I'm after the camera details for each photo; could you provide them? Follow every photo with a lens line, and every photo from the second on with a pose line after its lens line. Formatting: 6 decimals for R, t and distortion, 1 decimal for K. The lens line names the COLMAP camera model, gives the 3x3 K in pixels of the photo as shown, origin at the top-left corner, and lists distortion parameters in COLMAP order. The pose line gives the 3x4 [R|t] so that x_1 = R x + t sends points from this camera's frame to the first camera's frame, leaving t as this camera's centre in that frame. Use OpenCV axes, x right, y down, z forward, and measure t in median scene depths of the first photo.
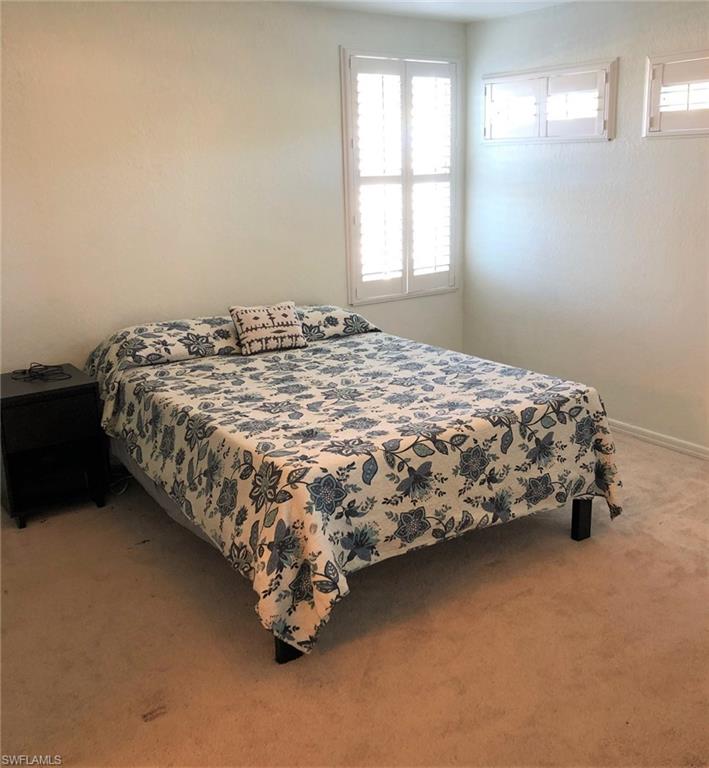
lens RADIAL K [[800.9, 0, 354.9], [0, 800.9, 382.2], [0, 0, 1]] dist [-0.012689, 0.000000]
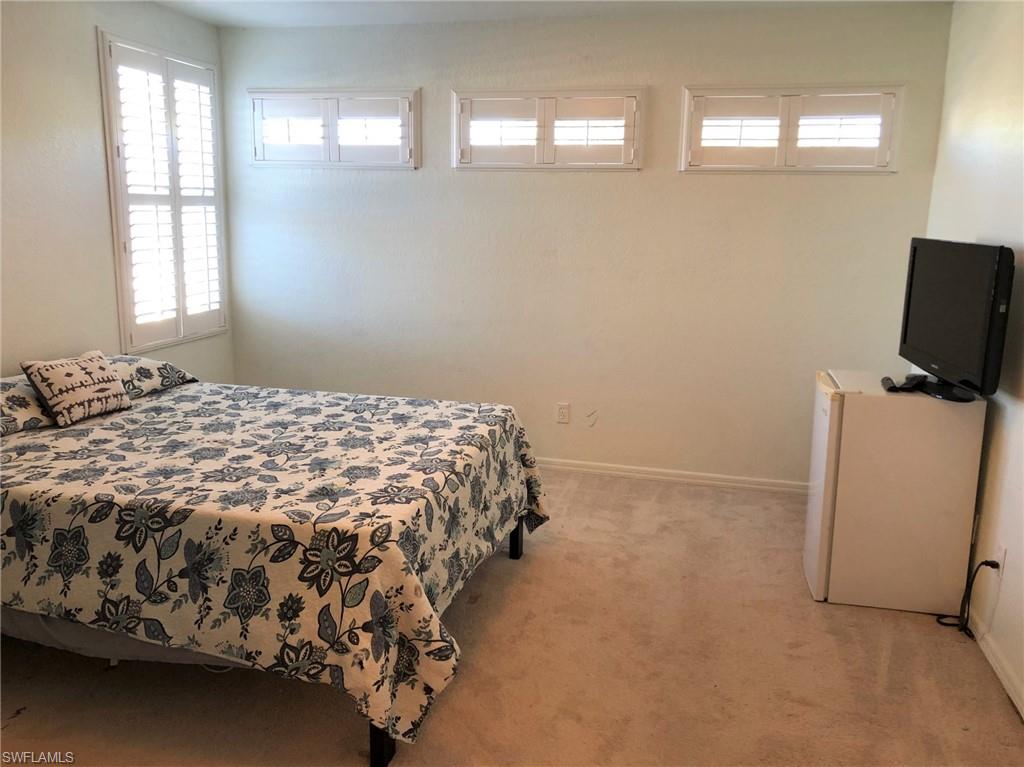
lens RADIAL K [[860.5, 0, 512.6], [0, 860.5, 389.8], [0, 0, 1]] dist [0.014766, -0.000235]
pose [[0.749918, -0.100980, 0.653779, -0.423164], [0.137338, 0.990514, -0.004543, -0.008404], [-0.647118, 0.093196, 0.756672, 0.167620]]
